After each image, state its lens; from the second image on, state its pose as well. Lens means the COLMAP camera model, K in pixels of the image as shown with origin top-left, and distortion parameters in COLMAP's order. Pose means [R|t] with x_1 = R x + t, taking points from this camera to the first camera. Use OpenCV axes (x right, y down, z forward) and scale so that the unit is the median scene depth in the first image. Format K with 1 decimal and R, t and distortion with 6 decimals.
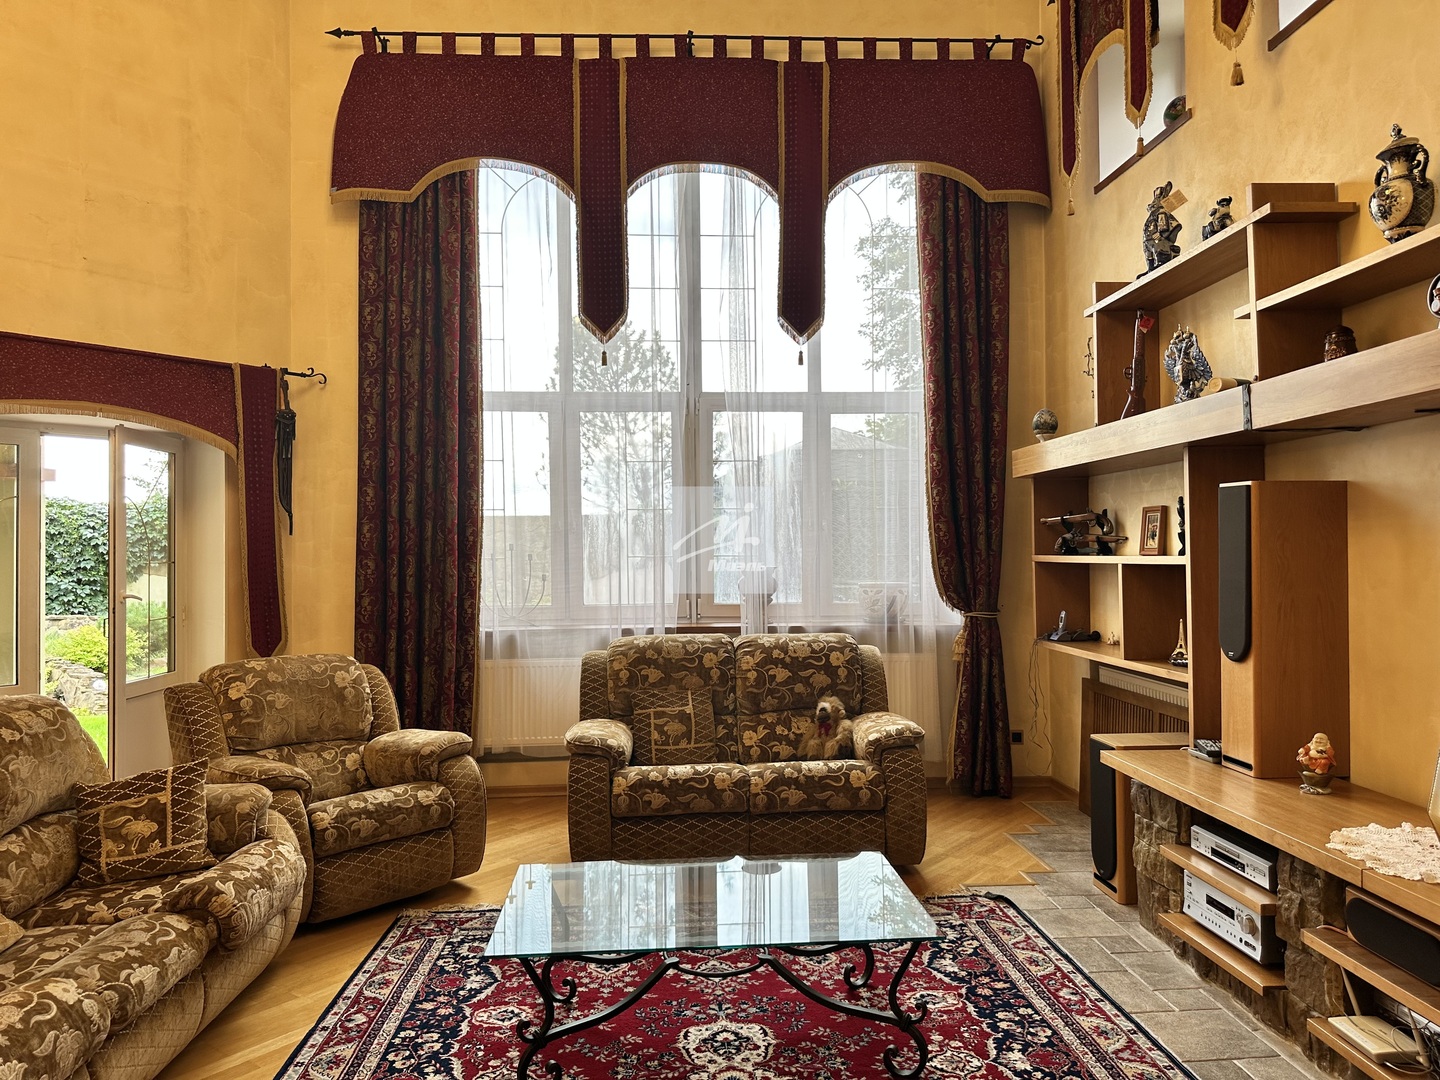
lens RADIAL K [[1026.9, 0, 717.0], [0, 1026.9, 520.4], [0, 0, 1]] dist [0.083225, -0.081306]
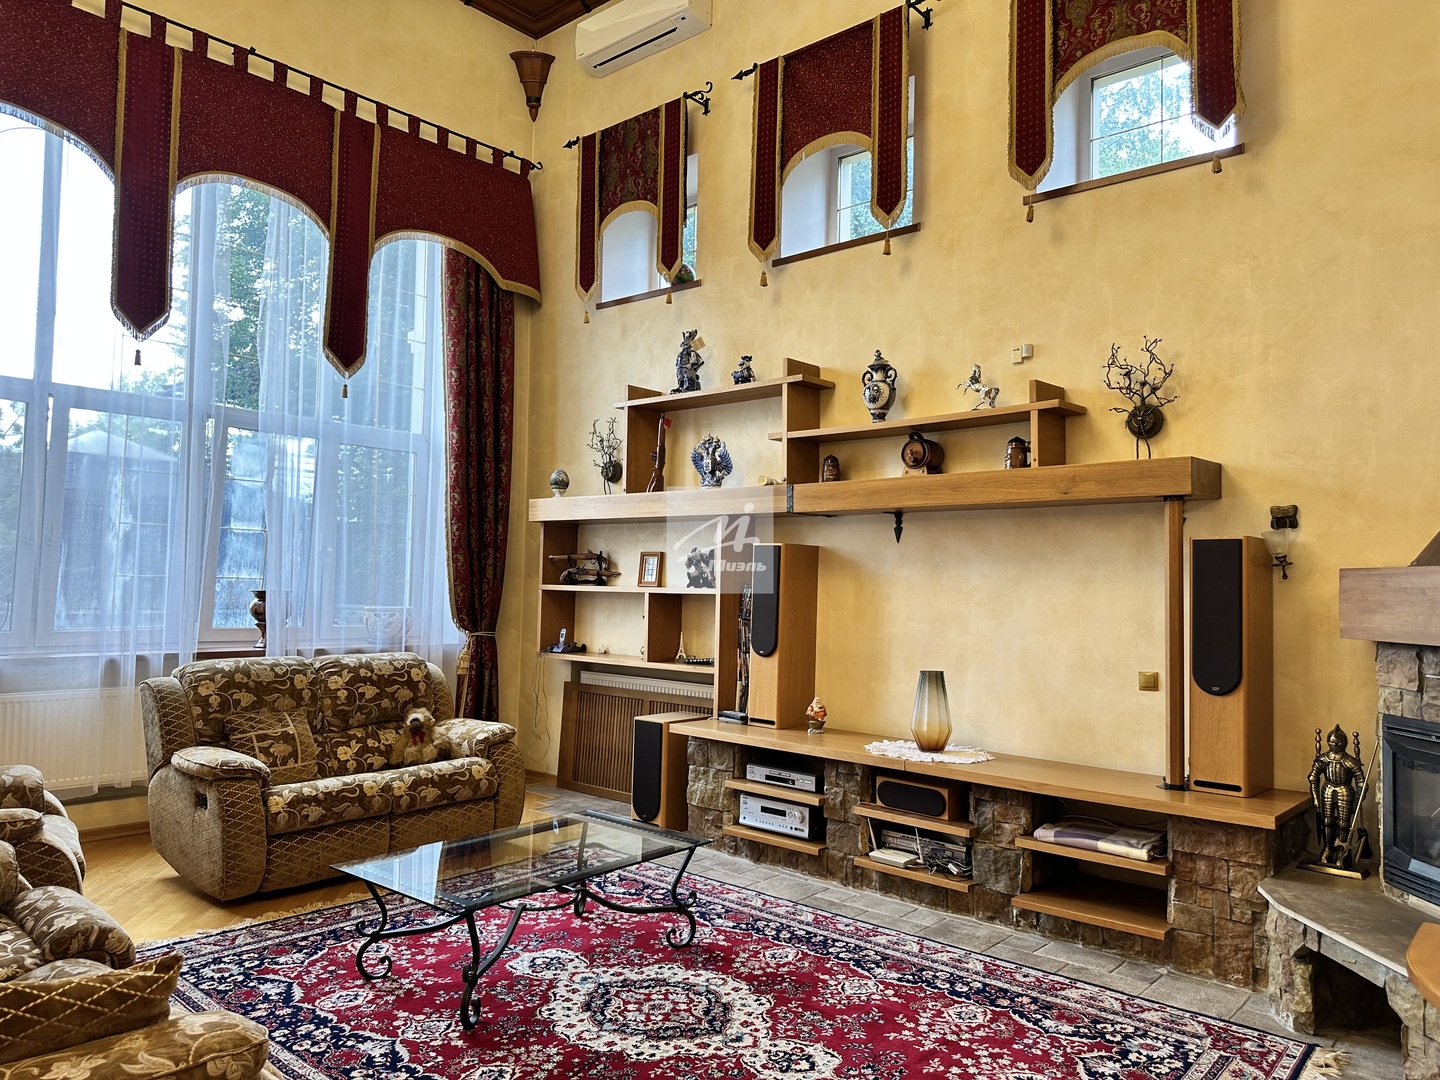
lens RADIAL K [[1026.9, 0, 731.0], [0, 1026.9, 527.0], [0, 0, 1]] dist [0.083225, -0.081306]
pose [[0.700887, 0.063768, 0.710416, -0.477432], [-0.050296, 0.997935, -0.039955, 0.002841], [-0.711497, -0.007727, 0.702647, -0.034914]]
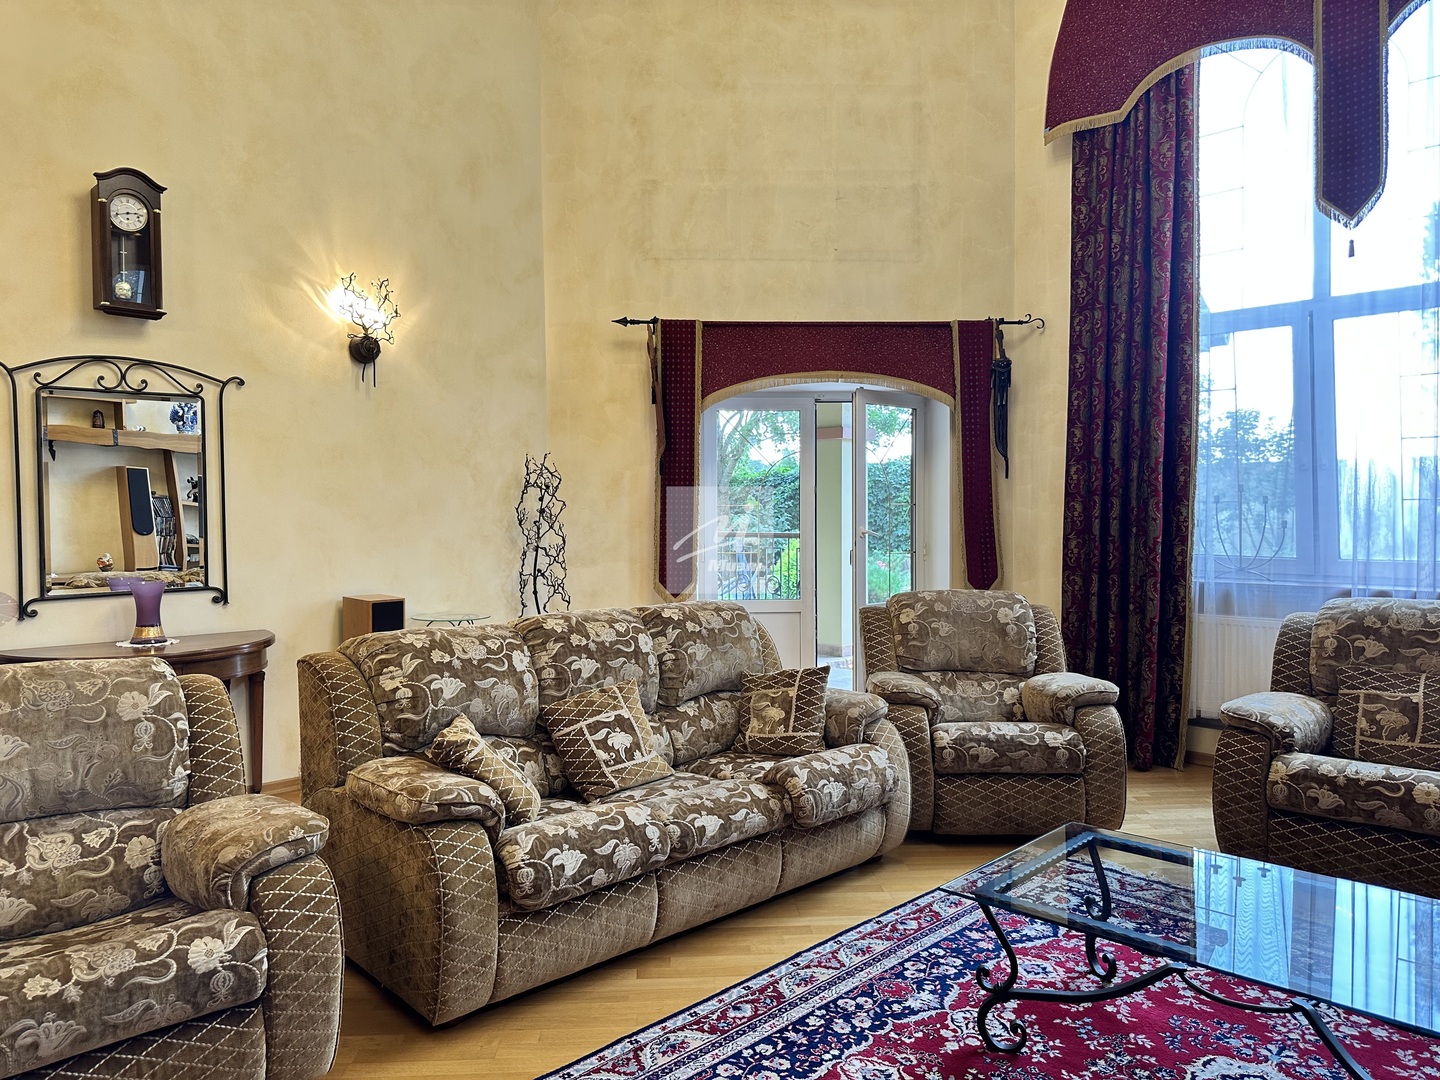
lens RADIAL K [[1026.9, 0, 714.9], [0, 1026.9, 513.2], [0, 0, 1]] dist [0.083225, -0.081306]
pose [[0.673803, 0.009785, -0.738846, 0.195770], [0.018498, 0.999376, 0.030104, 0.015542], [0.738679, -0.033952, 0.673202, 0.101604]]
